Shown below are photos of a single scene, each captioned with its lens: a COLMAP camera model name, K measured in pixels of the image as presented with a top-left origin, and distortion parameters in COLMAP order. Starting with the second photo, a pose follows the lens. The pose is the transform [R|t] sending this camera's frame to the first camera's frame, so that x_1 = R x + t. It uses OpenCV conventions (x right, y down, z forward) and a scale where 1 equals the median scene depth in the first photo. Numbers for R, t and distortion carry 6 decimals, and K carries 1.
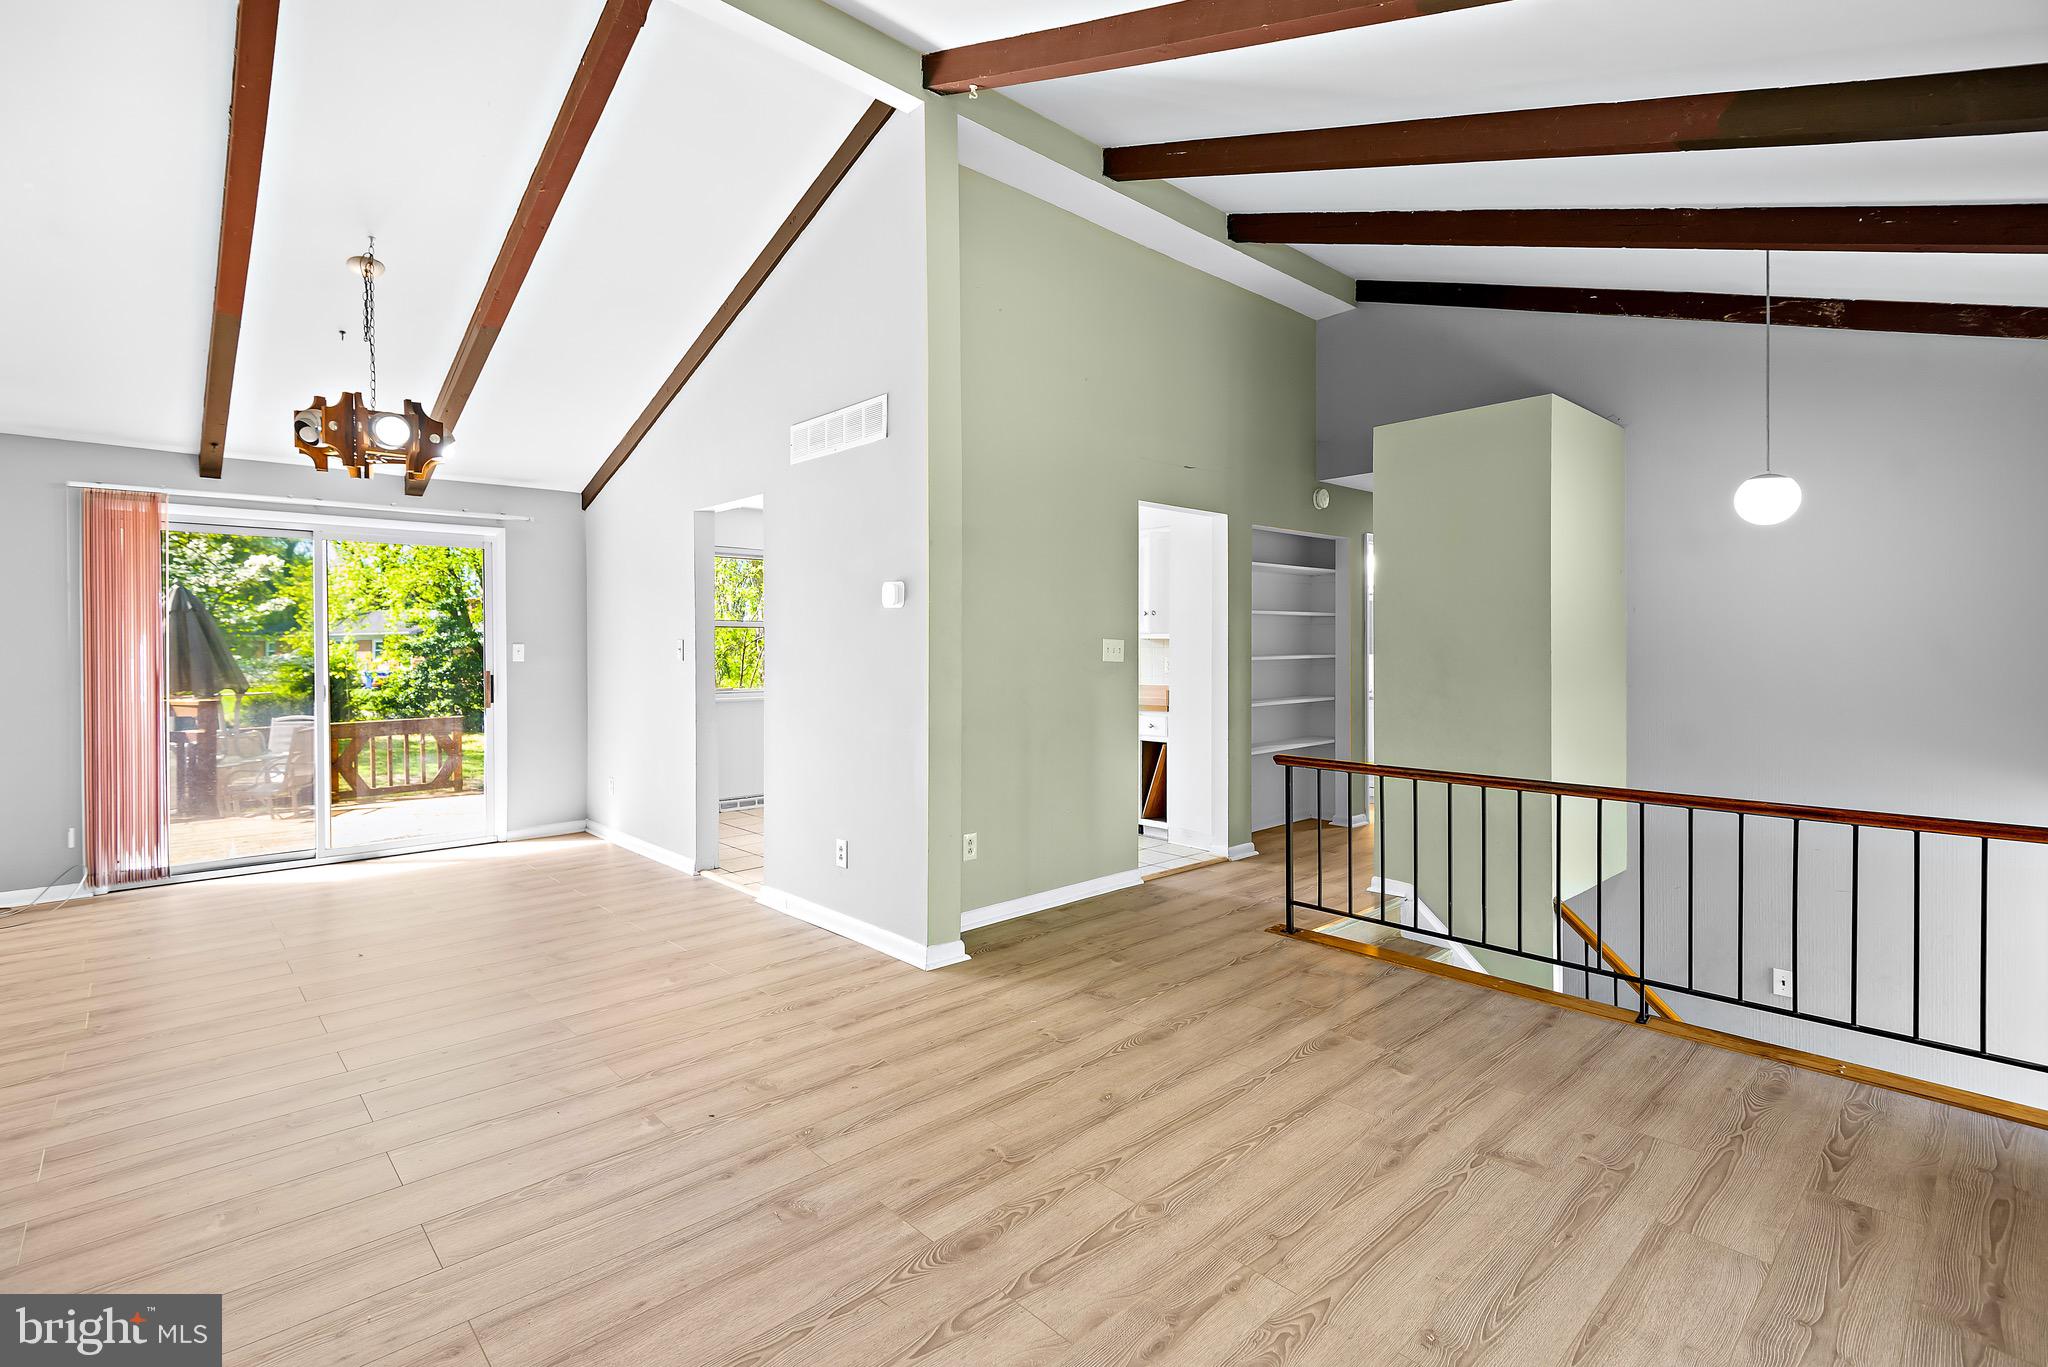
lens RADIAL K [[932.7, 0, 1021.7], [0, 932.7, 665.2], [0, 0, 1]] dist [0.031282, -0.011684]
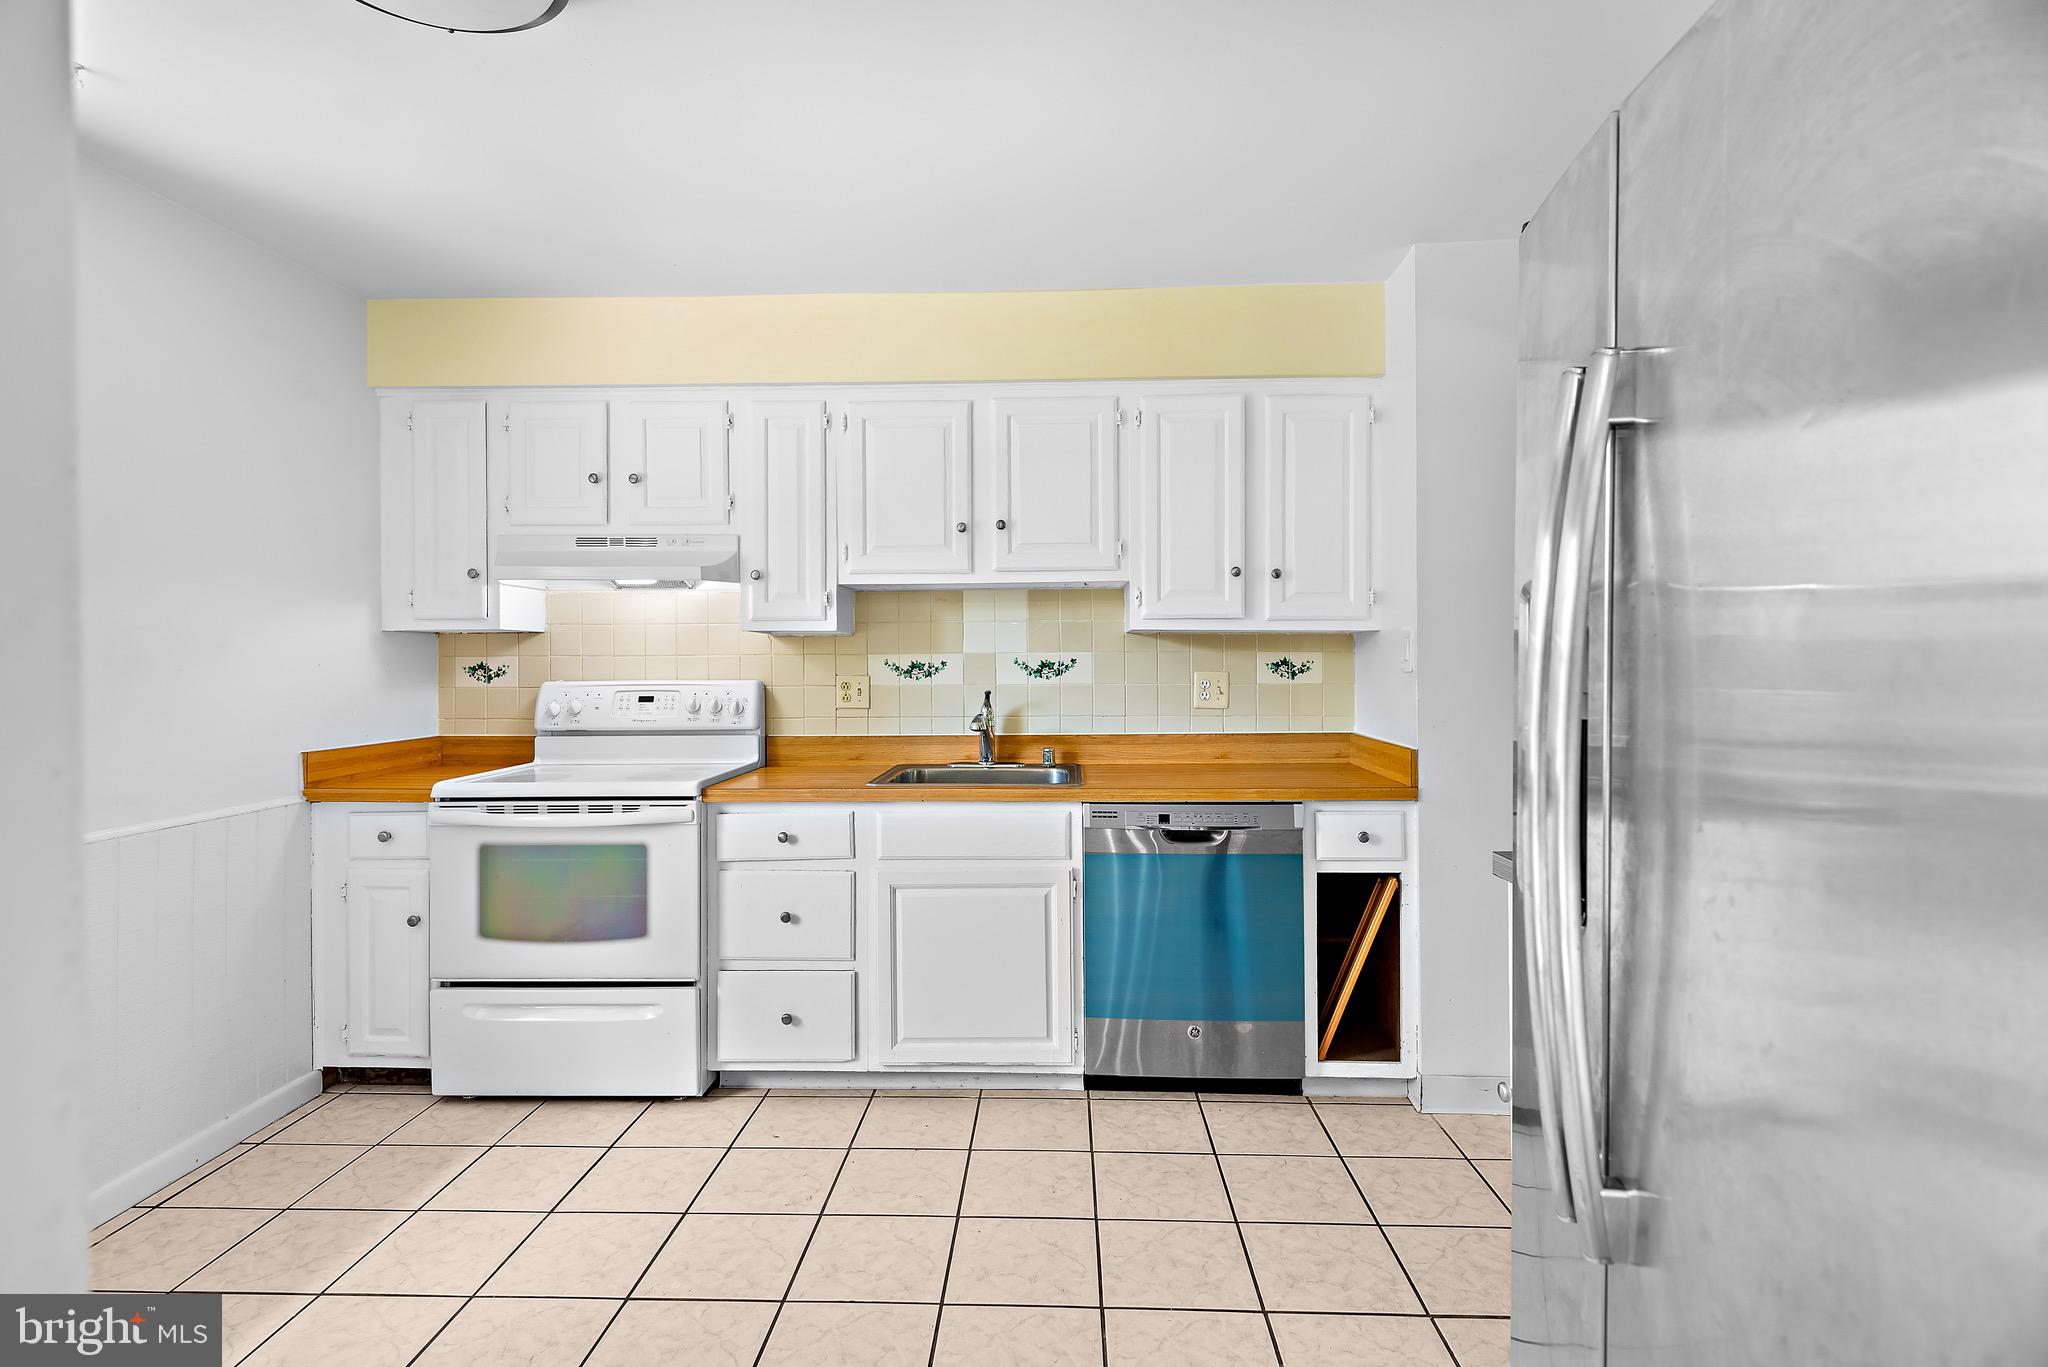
lens RADIAL K [[1023.4, 0, 1012.0], [0, 1023.4, 650.4], [0, 0, 1]] dist [0.027429, -0.015975]
pose [[0.699498, 0.004814, 0.714618, -0.300337], [0.016626, 0.999597, -0.023008, -0.010790], [-0.714441, 0.027975, 0.699136, 0.781428]]
